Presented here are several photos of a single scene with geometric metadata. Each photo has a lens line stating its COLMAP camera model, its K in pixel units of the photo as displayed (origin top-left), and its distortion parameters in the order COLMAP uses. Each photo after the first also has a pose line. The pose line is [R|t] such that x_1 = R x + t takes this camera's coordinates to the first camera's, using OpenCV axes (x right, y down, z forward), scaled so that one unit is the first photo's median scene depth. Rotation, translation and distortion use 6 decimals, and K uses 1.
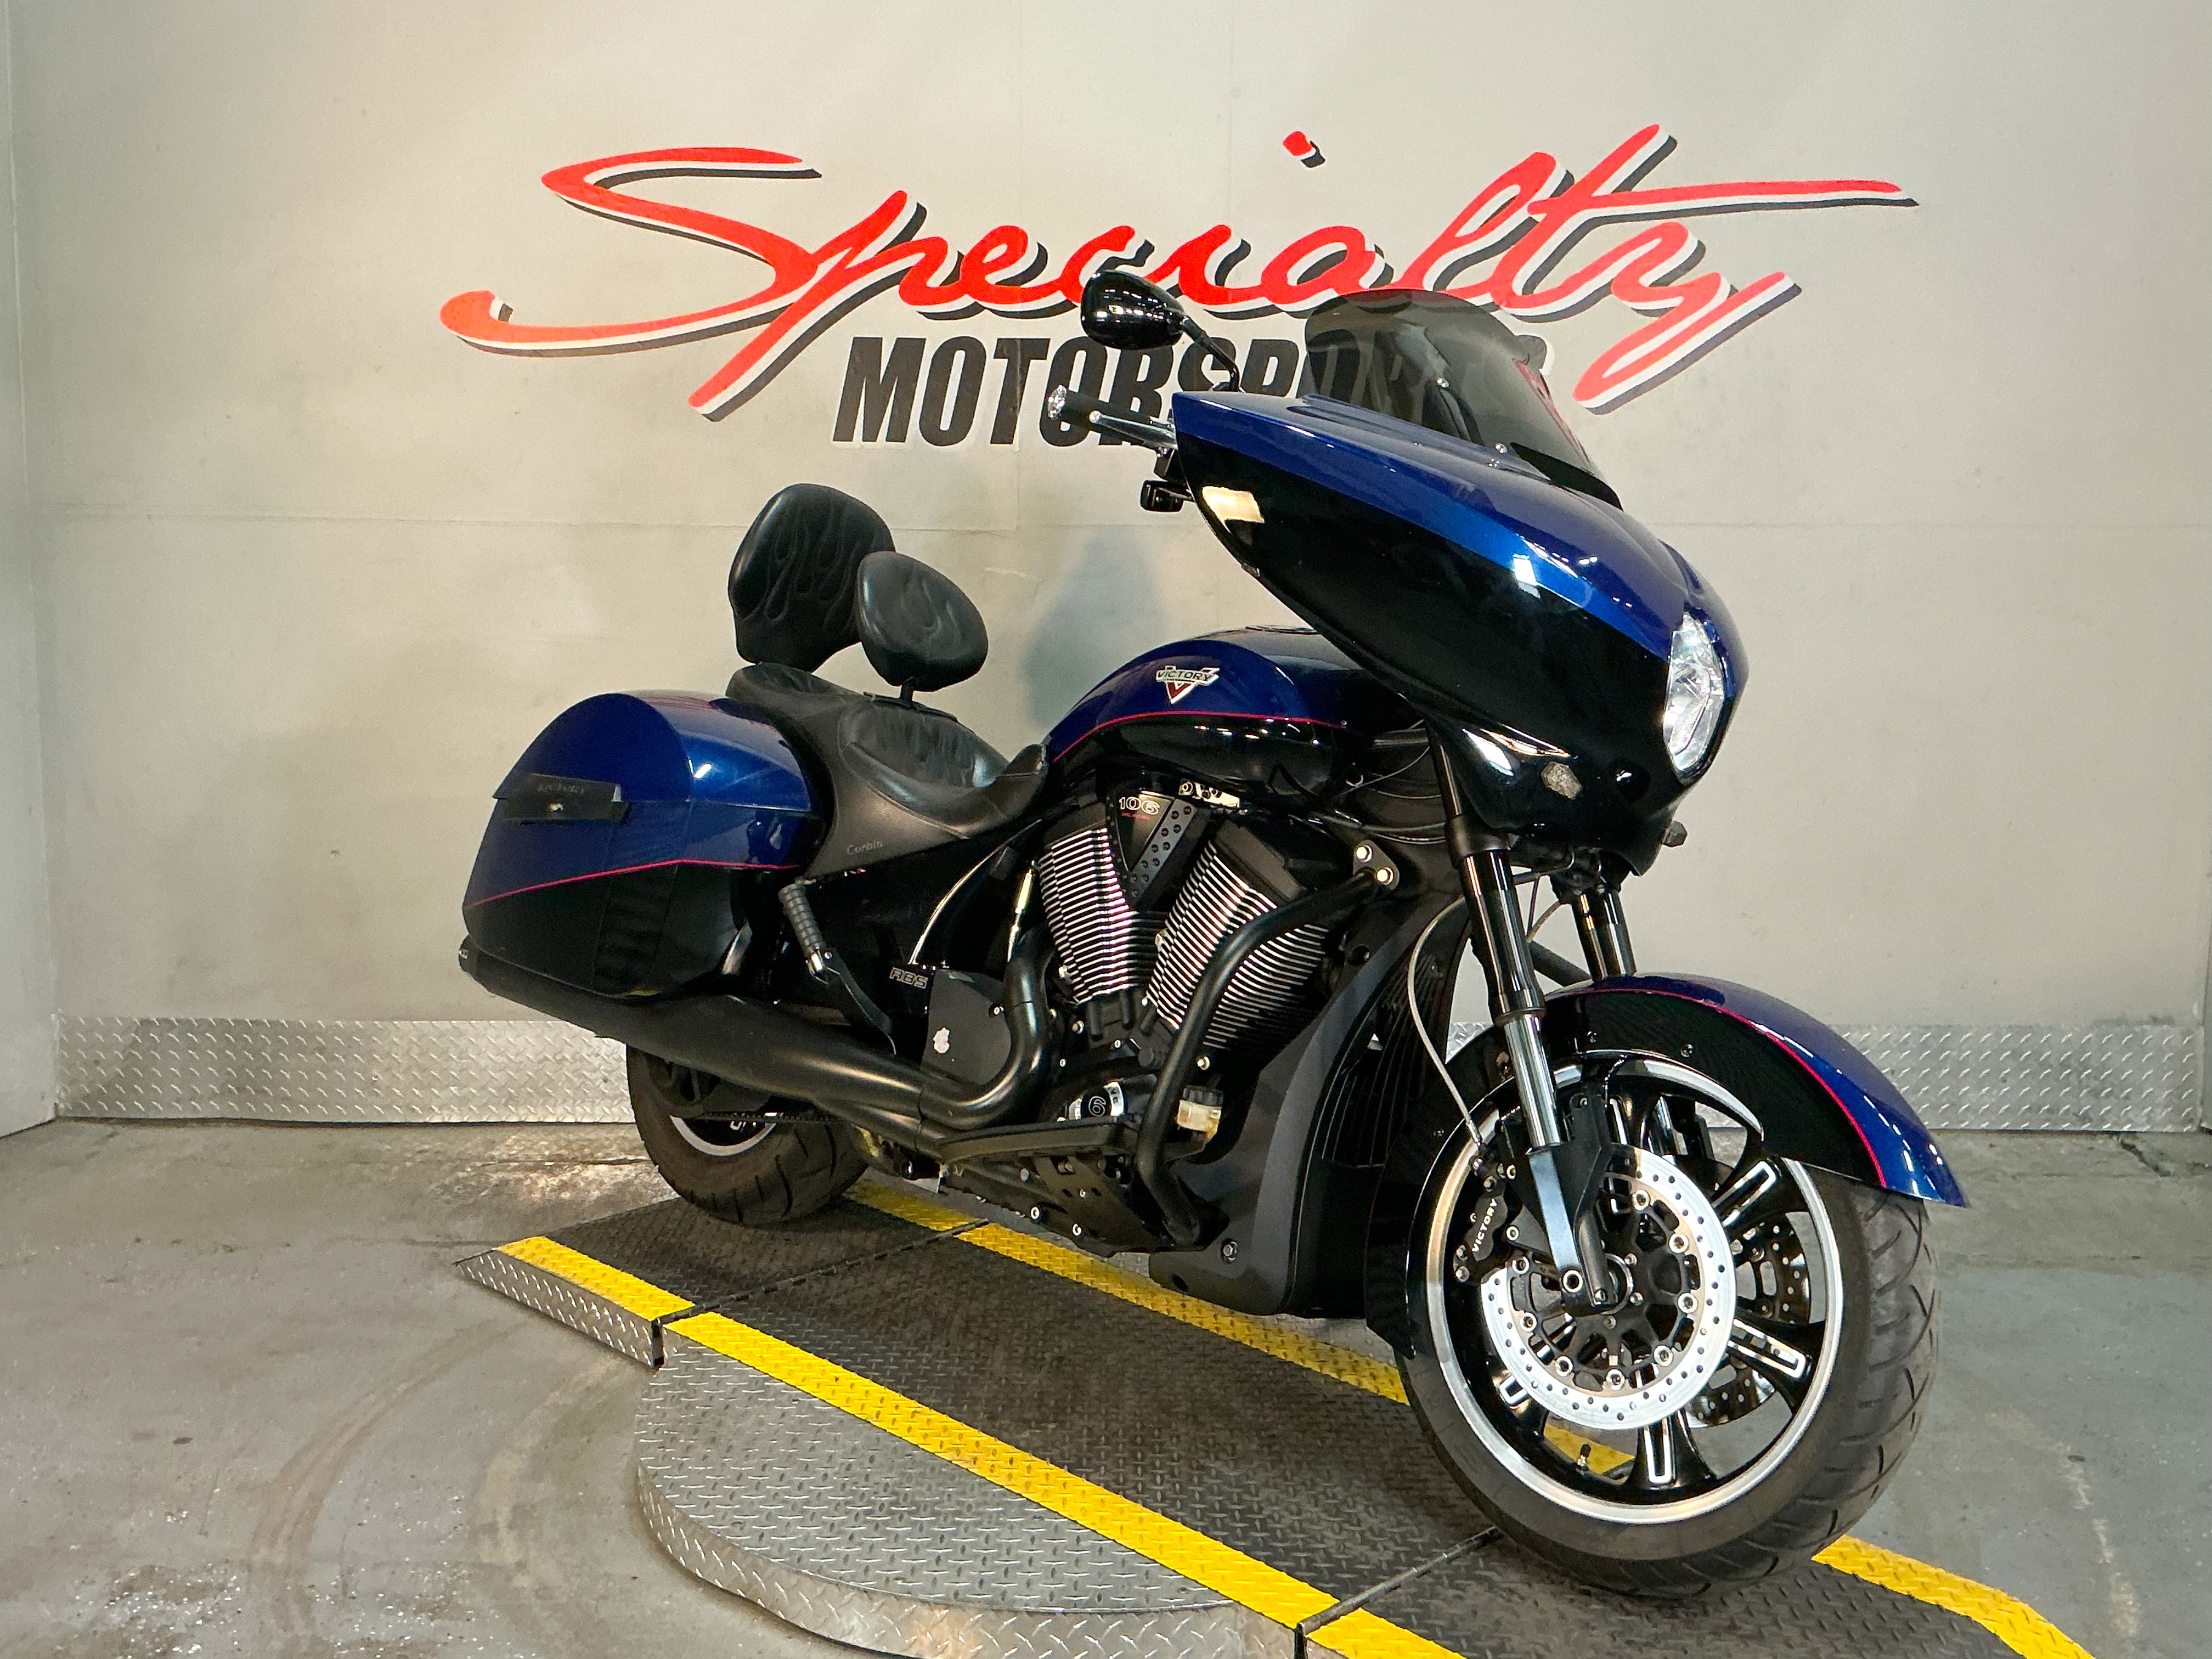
lens RADIAL K [[2282.0, 0, 1106.0], [0, 2282.0, 829.5], [0, 0, 1]] dist [0.172838, -0.422266]
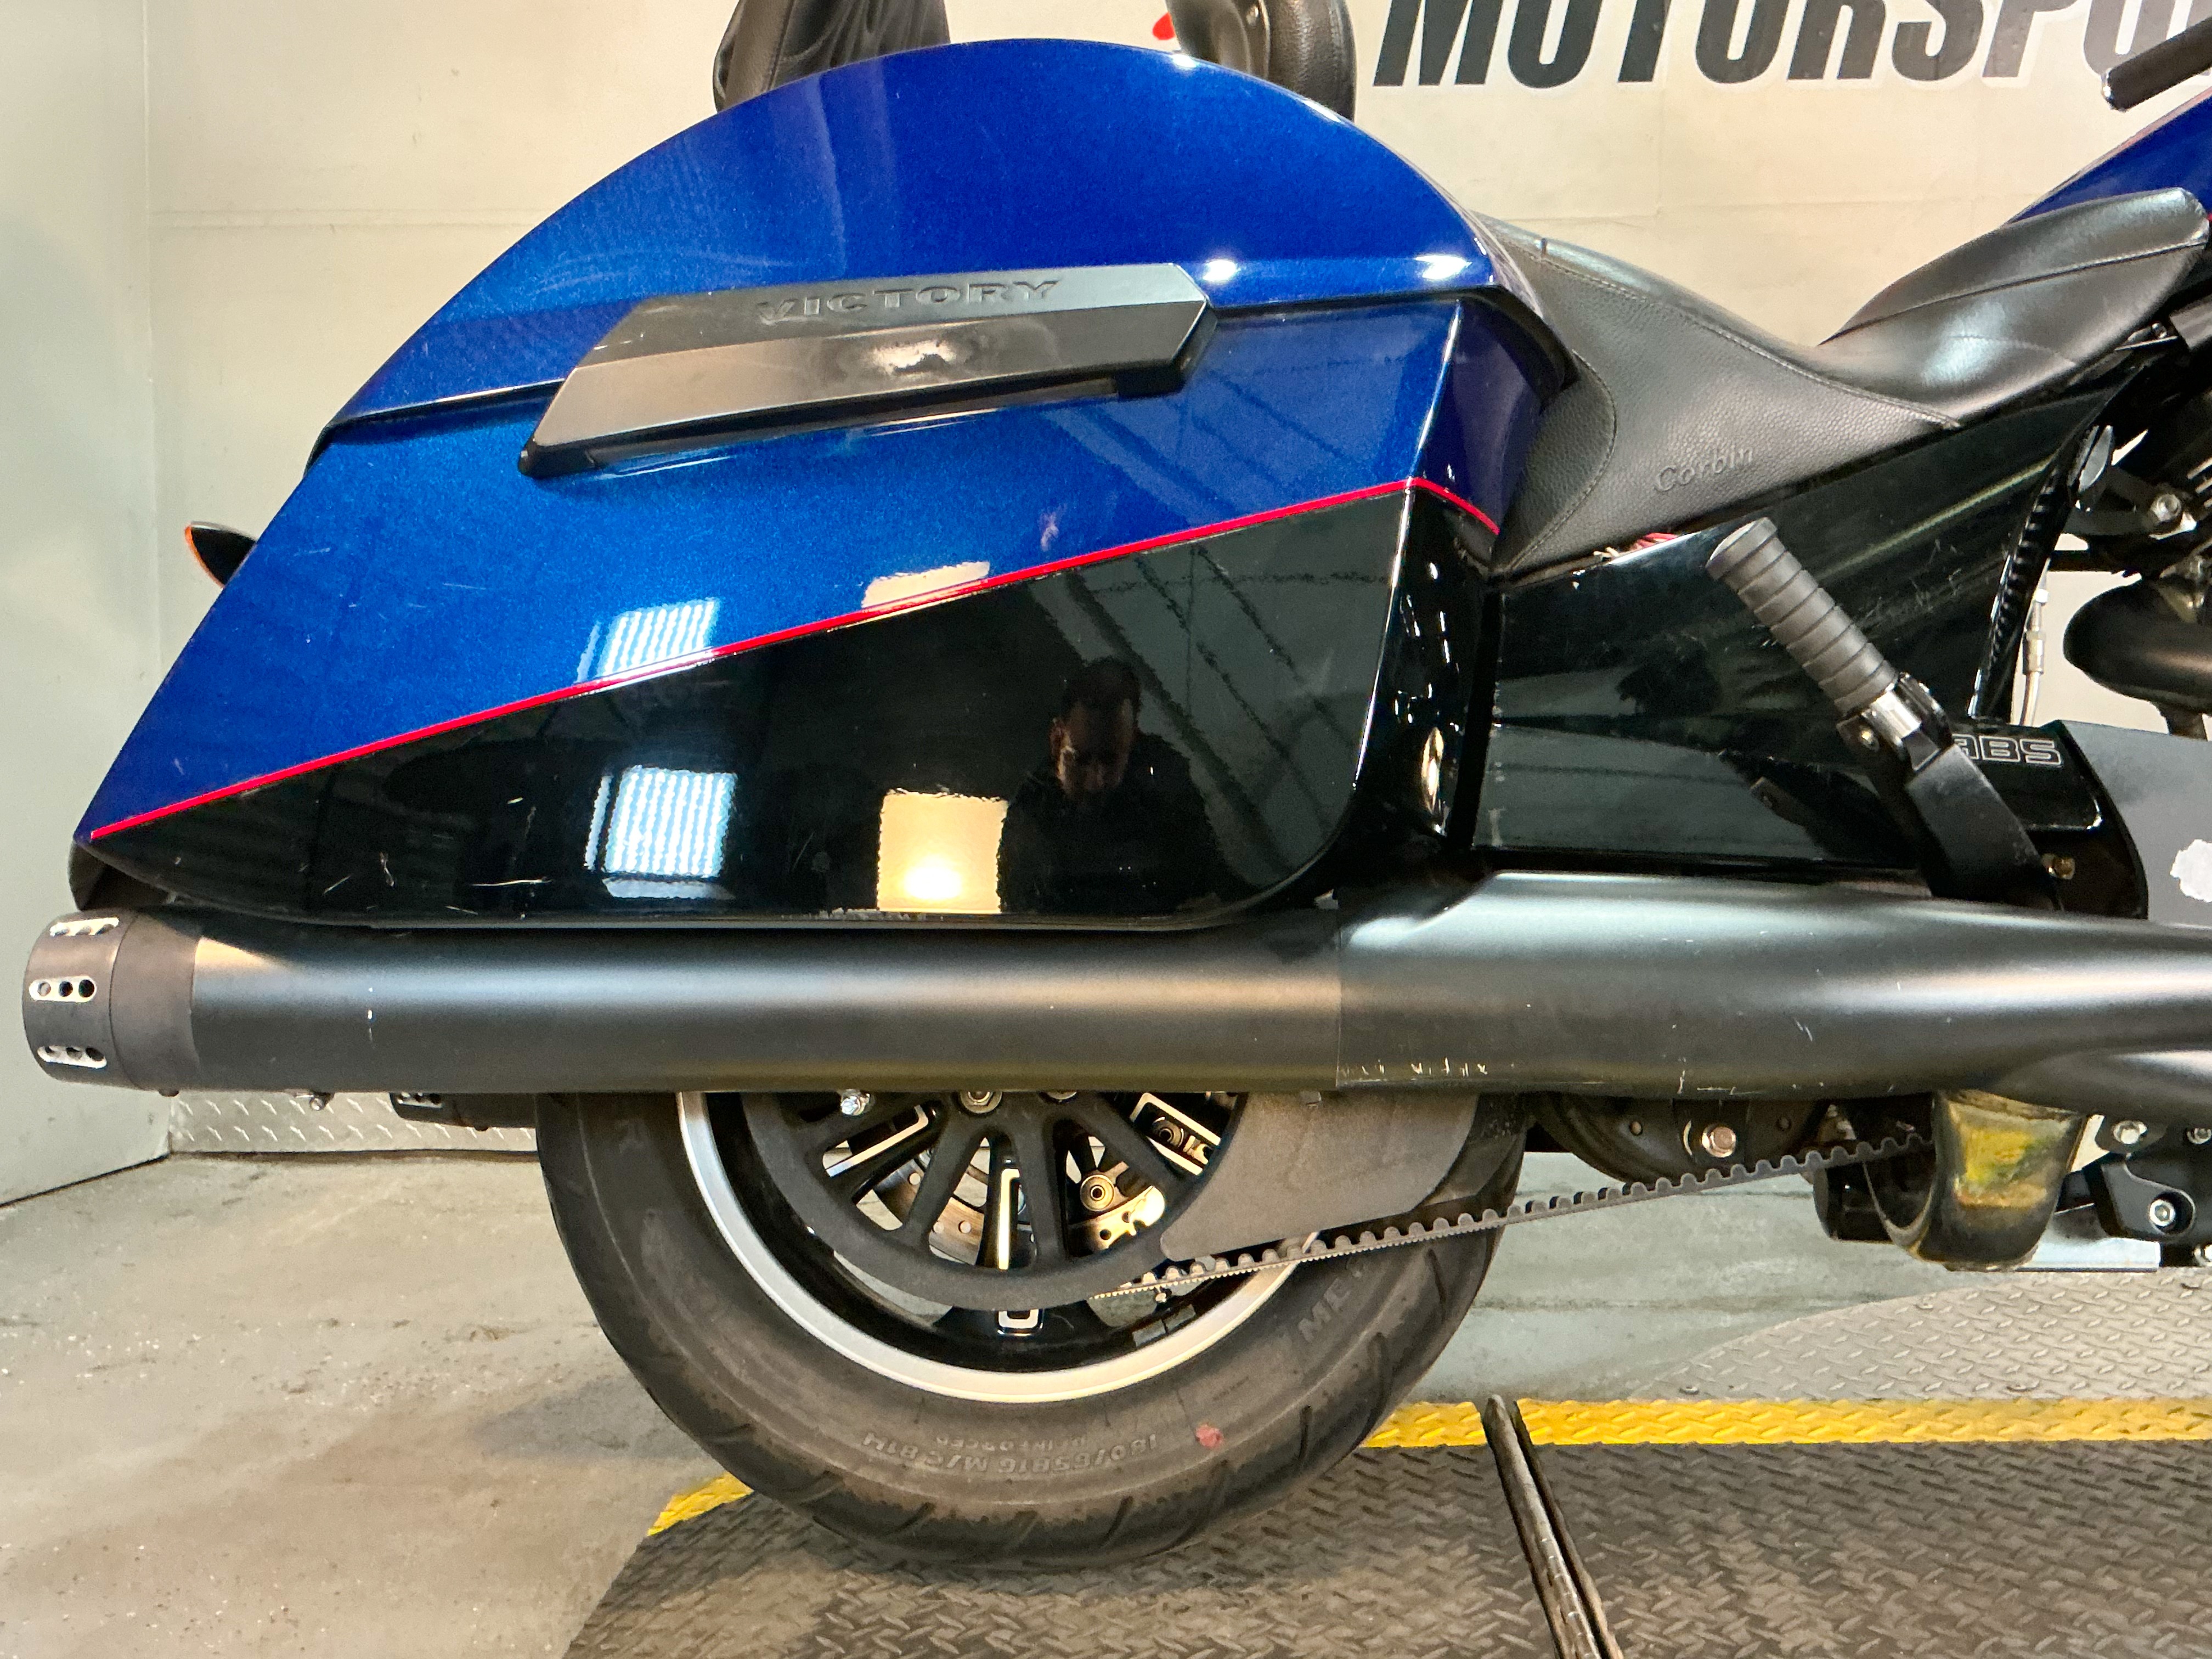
lens RADIAL K [[2138.2, 0, 1106.0], [0, 2138.2, 829.5], [0, 0, 1]] dist [0.175826, -0.419032]
pose [[0.999884, -0.012825, 0.008188, -0.206250], [0.013379, 0.997340, -0.071652, 0.086690], [-0.007247, 0.071753, 0.997396, 0.407035]]
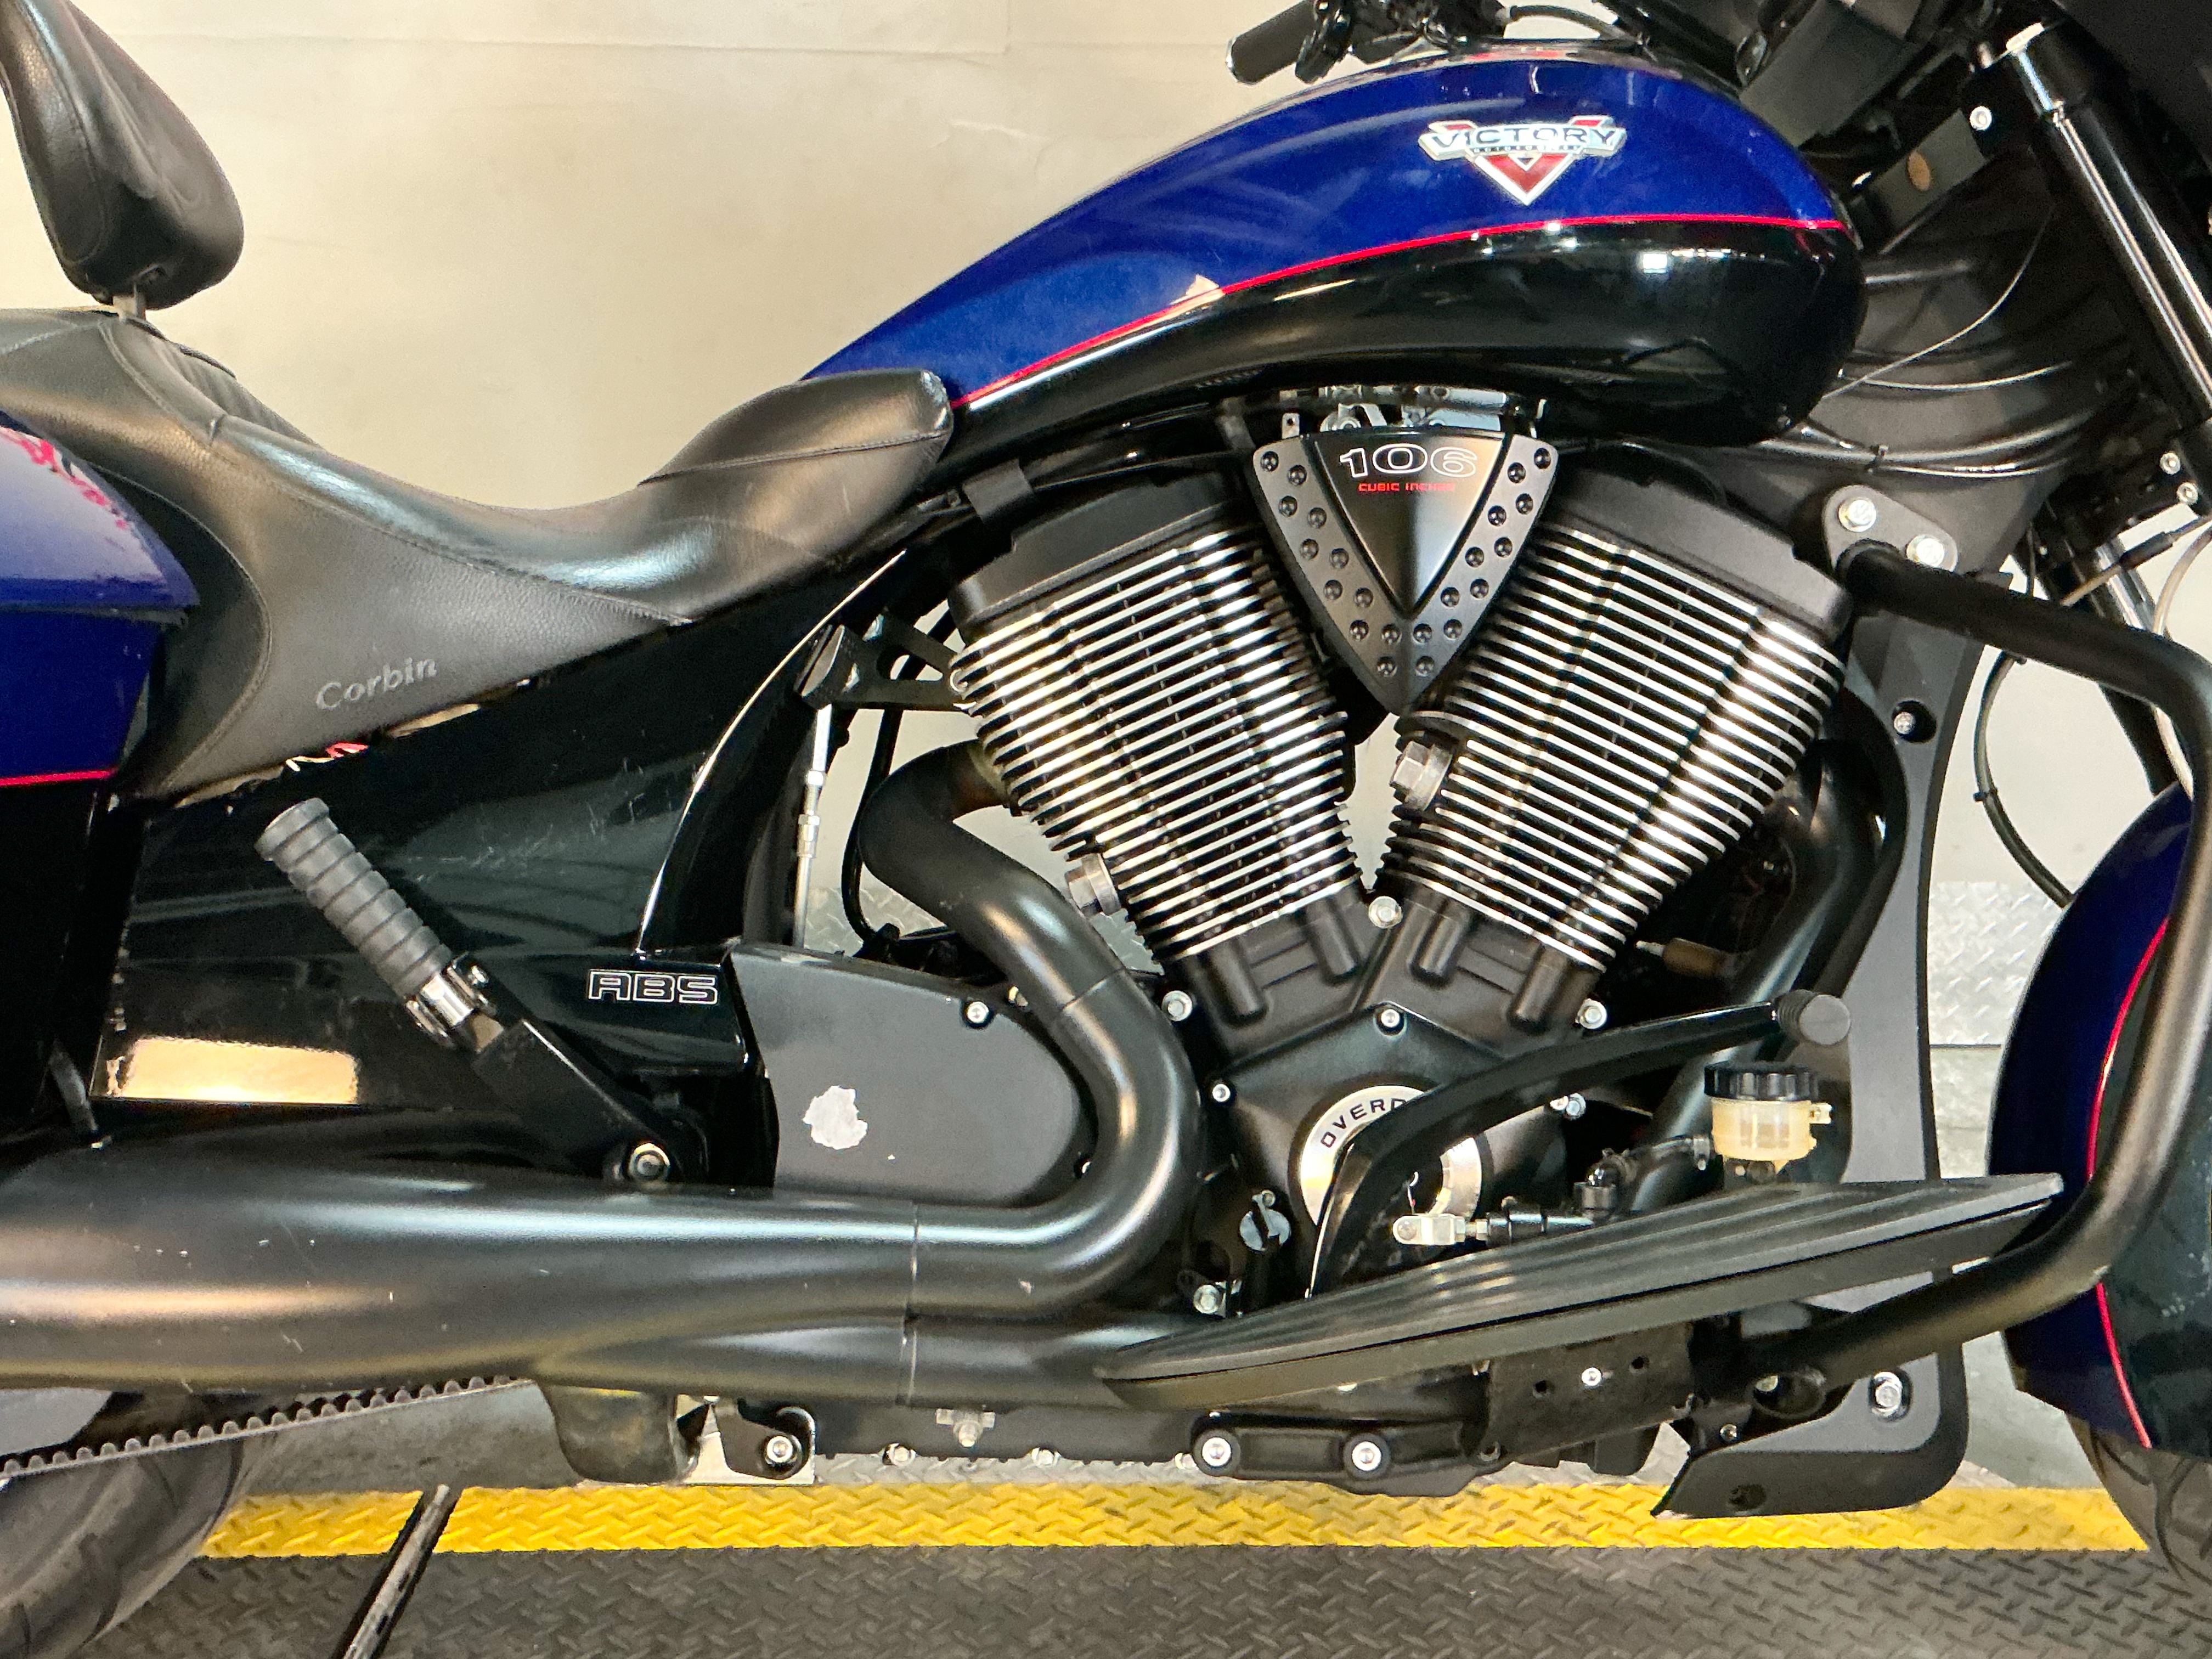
lens RADIAL K [[2363.2, 0, 1106.0], [0, 2363.2, 829.5], [0, 0, 1]] dist [0.174086, -0.421252]
pose [[0.998455, -0.007769, 0.055015, -0.049595], [0.002733, 0.995844, 0.091034, 0.010993], [-0.055494, -0.090743, 0.994327, 0.381199]]
